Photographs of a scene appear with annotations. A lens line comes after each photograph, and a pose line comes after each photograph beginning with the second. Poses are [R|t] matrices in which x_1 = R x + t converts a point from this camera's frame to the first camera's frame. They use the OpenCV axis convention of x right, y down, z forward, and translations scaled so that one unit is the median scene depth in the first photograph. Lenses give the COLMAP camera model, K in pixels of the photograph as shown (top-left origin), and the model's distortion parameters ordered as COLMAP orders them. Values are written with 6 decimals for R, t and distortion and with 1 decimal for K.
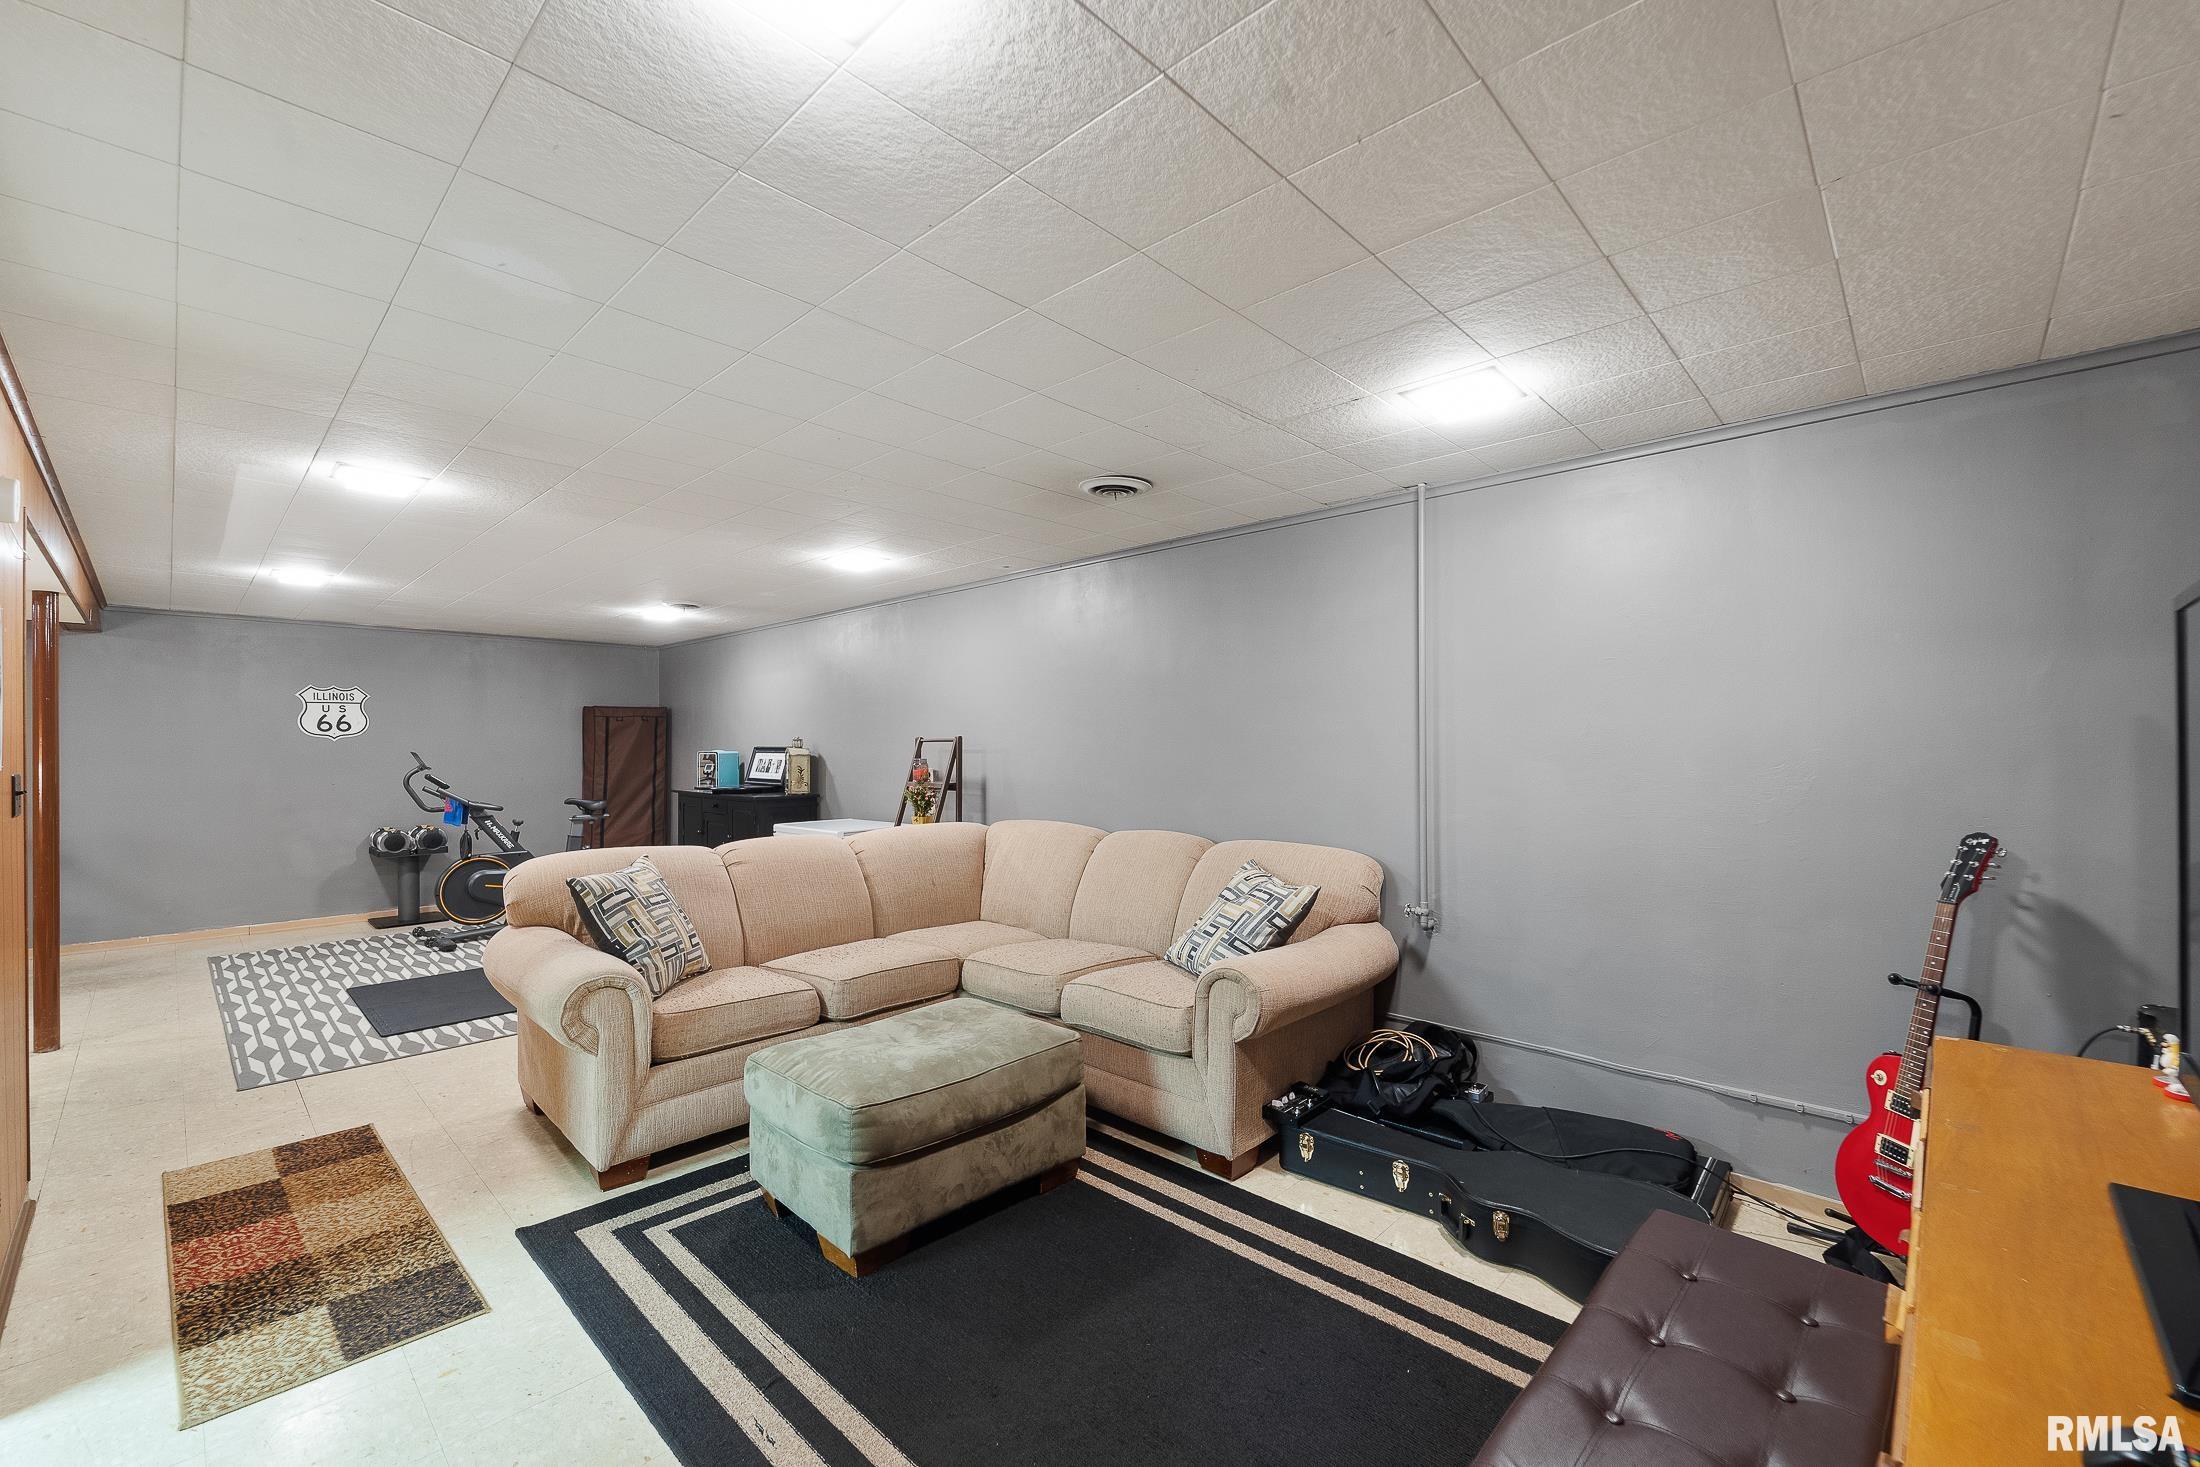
lens RADIAL K [[887.9, 0, 1071.7], [0, 887.9, 746.6], [0, 0, 1]] dist [-0.002434, -0.000735]
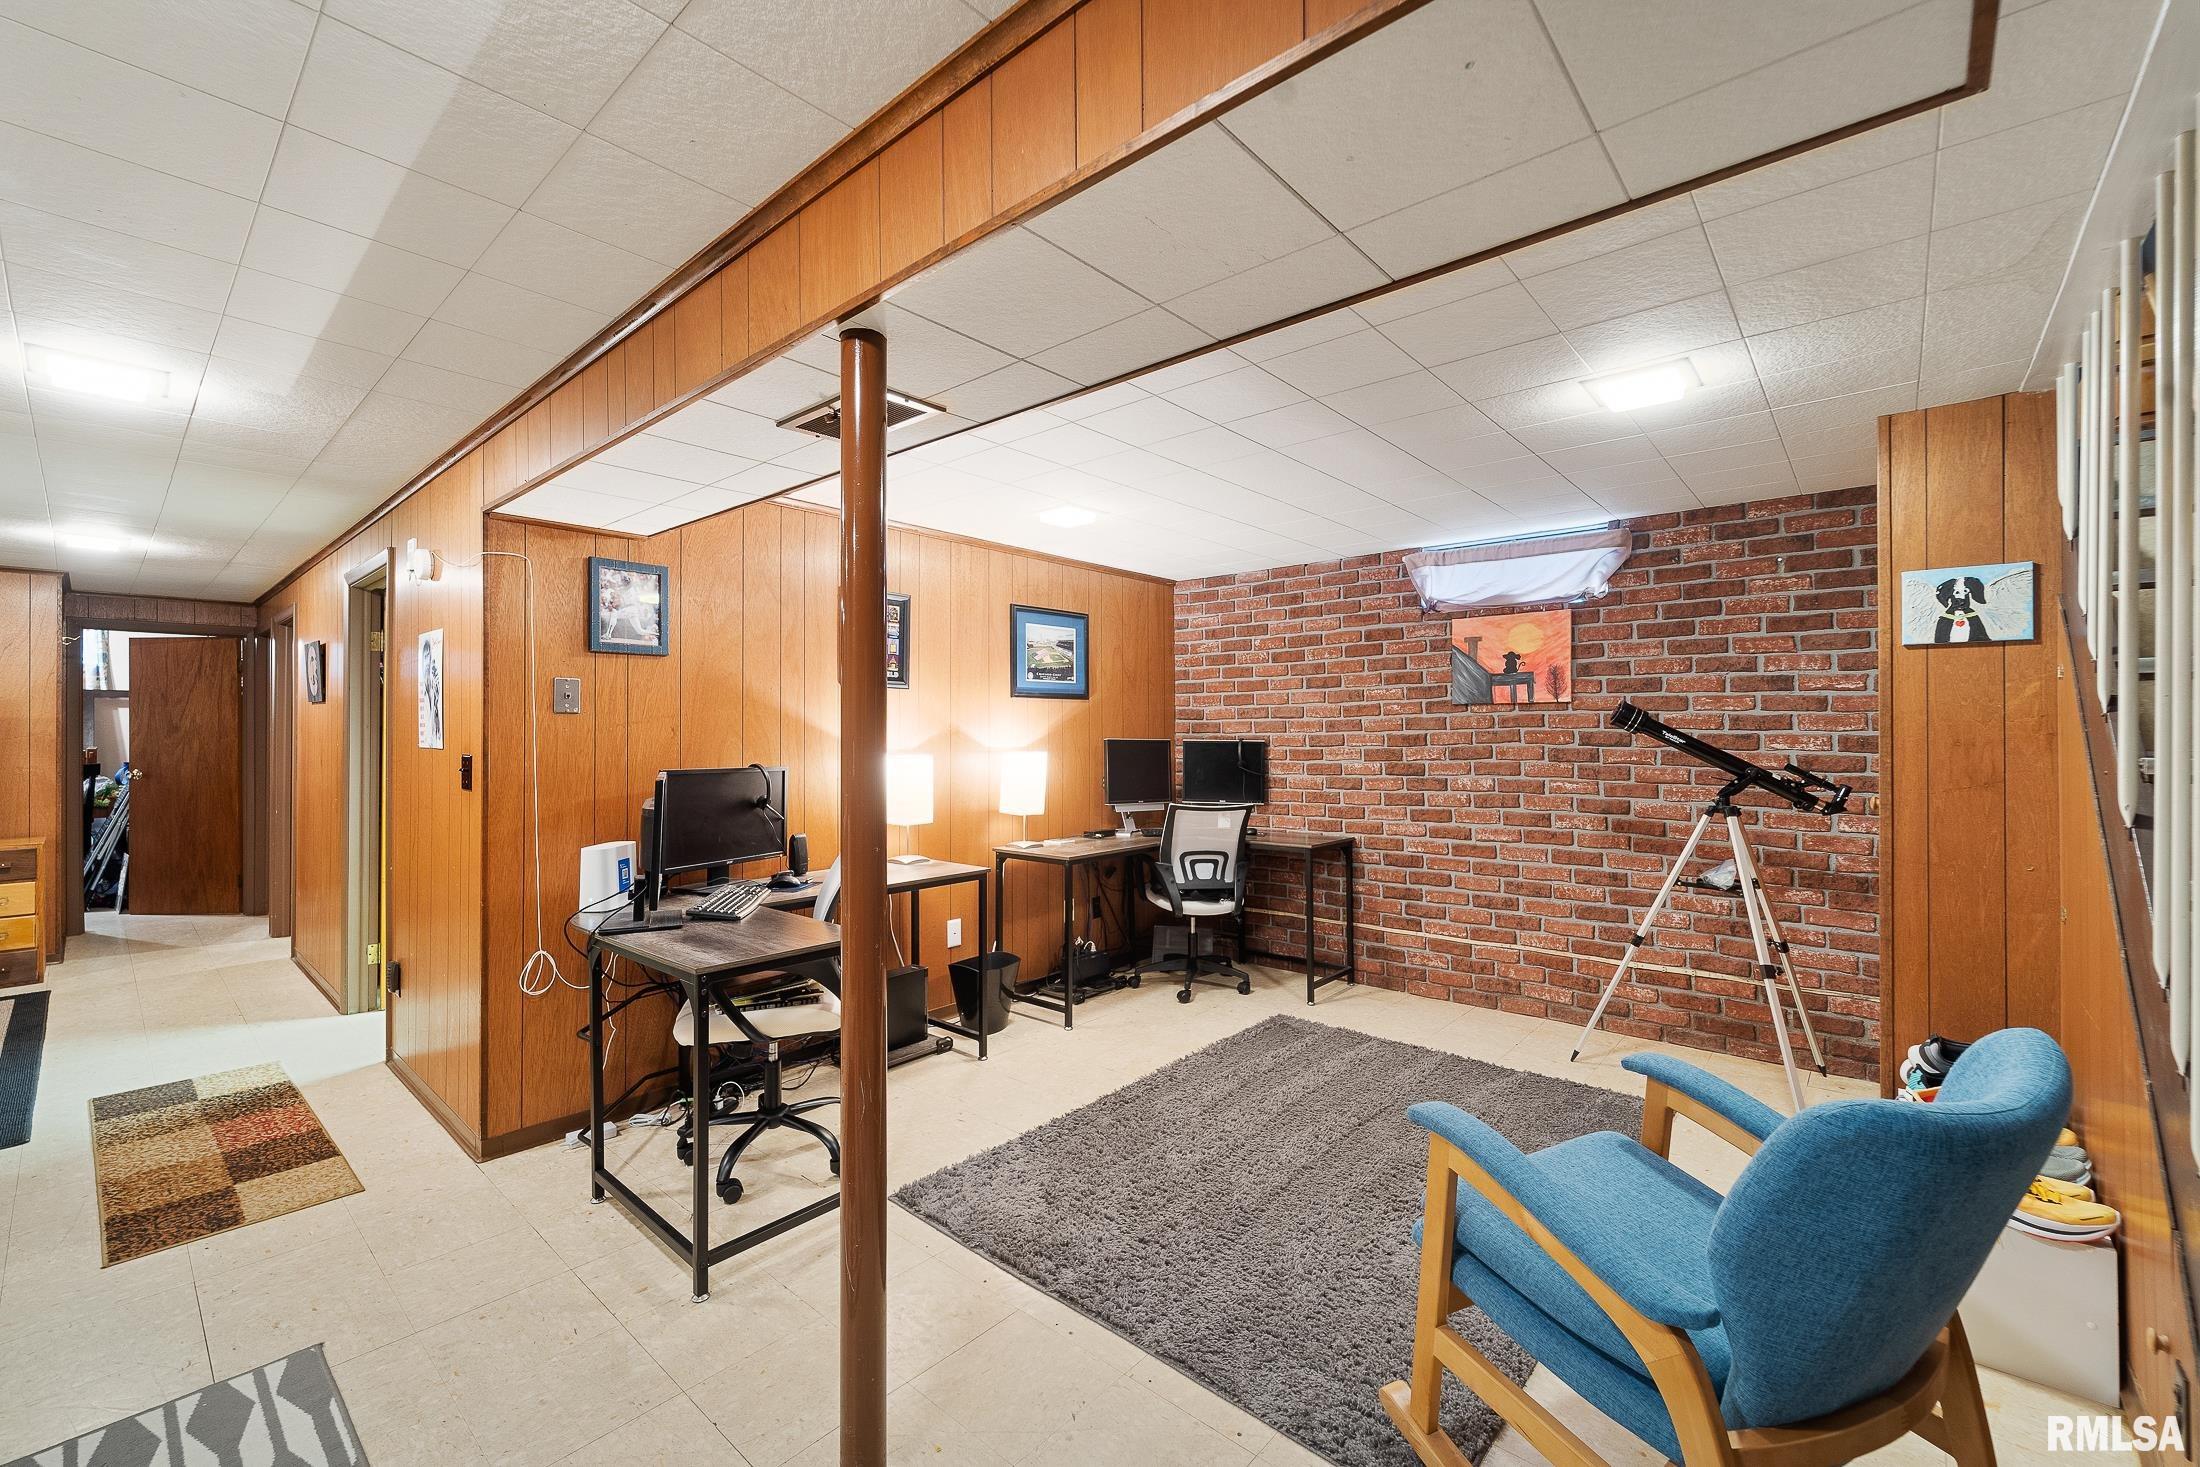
lens RADIAL K [[887.9, 0, 1071.7], [0, 887.9, 746.6], [0, 0, 1]] dist [-0.002434, -0.000735]
pose [[-0.999185, -0.000032, -0.040354, -1.757307], [-0.000419, 0.999954, 0.009564, 0.005704], [0.040352, 0.009574, -0.999140, 1.983540]]
